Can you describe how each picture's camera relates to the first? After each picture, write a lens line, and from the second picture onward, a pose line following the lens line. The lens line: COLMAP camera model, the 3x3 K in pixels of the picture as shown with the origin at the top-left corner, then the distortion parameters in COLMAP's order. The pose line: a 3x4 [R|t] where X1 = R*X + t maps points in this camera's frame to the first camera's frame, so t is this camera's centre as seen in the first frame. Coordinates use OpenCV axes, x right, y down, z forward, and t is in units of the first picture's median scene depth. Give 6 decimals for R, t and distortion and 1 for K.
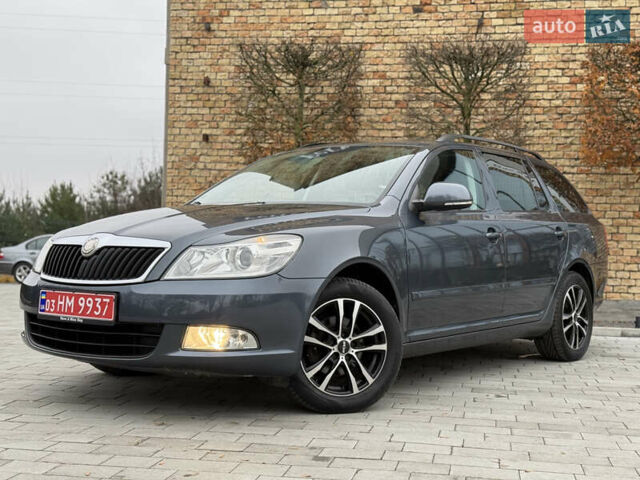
lens RADIAL K [[892.4, 0, 320.3], [0, 892.4, 244.7], [0, 0, 1]] dist [0.123445, 0.000000]
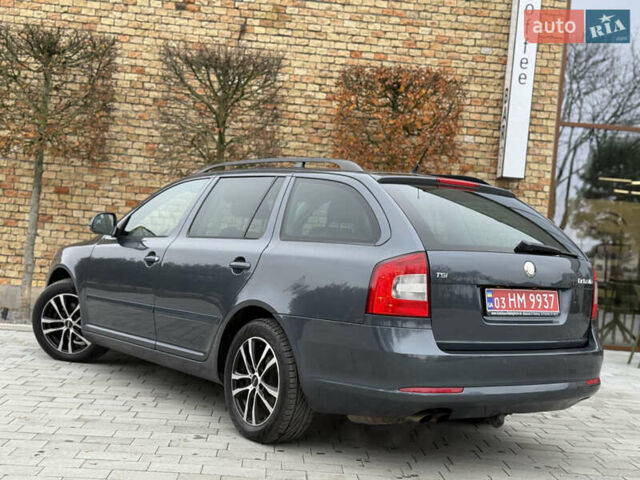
lens RADIAL K [[892.4, 0, 323.2], [0, 892.4, 241.0], [0, 0, 1]] dist [0.123445, 0.000000]
pose [[0.969915, 0.052939, 0.237618, 0.040160], [-0.056943, 0.998327, 0.010015, -0.027878], [-0.236691, -0.023244, 0.971307, 0.013111]]
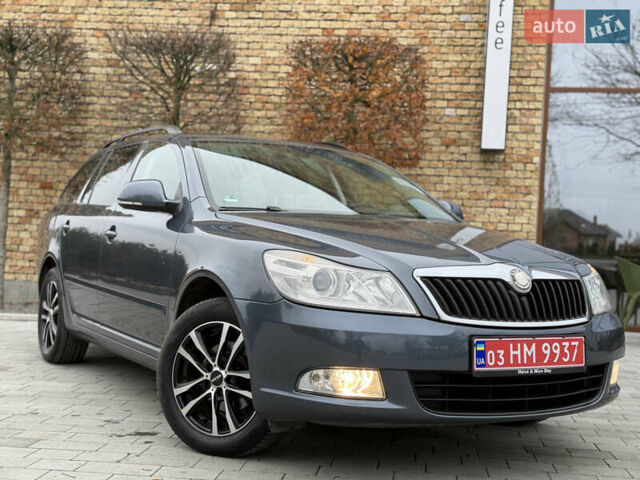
lens RADIAL K [[892.4, 0, 319.8], [0, 892.4, 241.7], [0, 0, 1]] dist [0.123445, 0.000000]
pose [[0.997317, 0.018472, 0.070828, 0.227927], [-0.018889, 0.999808, 0.005221, -0.005516], [-0.070718, -0.006545, 0.997475, 0.009533]]
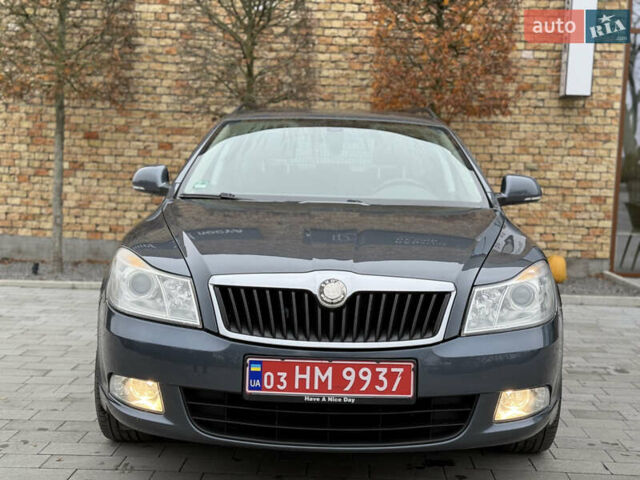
lens RADIAL K [[892.4, 0, 329.9], [0, 892.4, 241.3], [0, 0, 1]] dist [0.123445, 0.000000]
pose [[0.987005, -0.006106, 0.160575, 0.087319], [-0.008697, 0.995783, 0.091322, -0.035219], [-0.160456, -0.091532, 0.982790, 0.072975]]
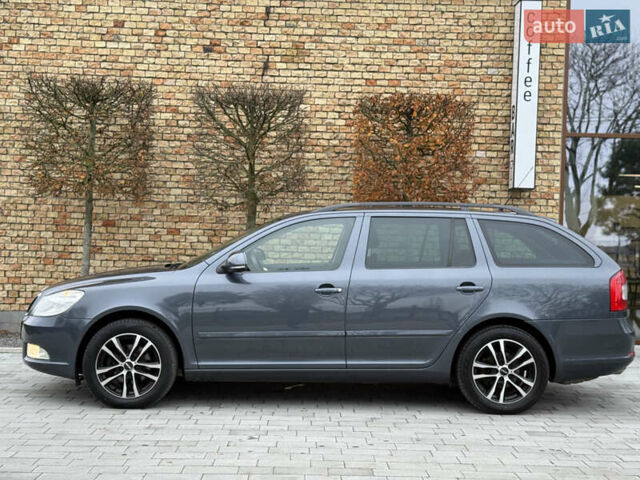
lens RADIAL K [[892.4, 0, 320.1], [0, 892.4, 241.6], [0, 0, 1]] dist [0.123445, 0.000000]
pose [[0.979276, 0.001777, 0.202520, 0.024050], [-0.002572, 0.999990, 0.003665, -0.039722], [-0.202512, -0.004110, 0.979271, -0.063628]]
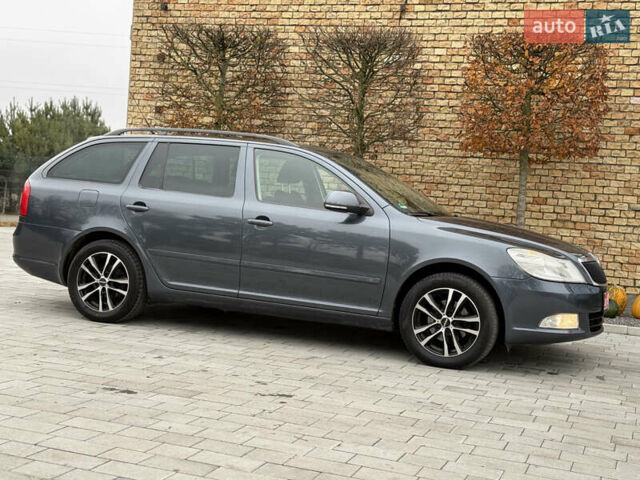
lens RADIAL K [[892.4, 0, 320.0], [0, 892.4, 245.6], [0, 0, 1]] dist [0.123445, 0.000000]
pose [[0.983701, 0.057913, -0.170229, 0.275453], [-0.049455, 0.997342, 0.053515, -0.023593], [0.172876, -0.044224, 0.983950, -0.053286]]
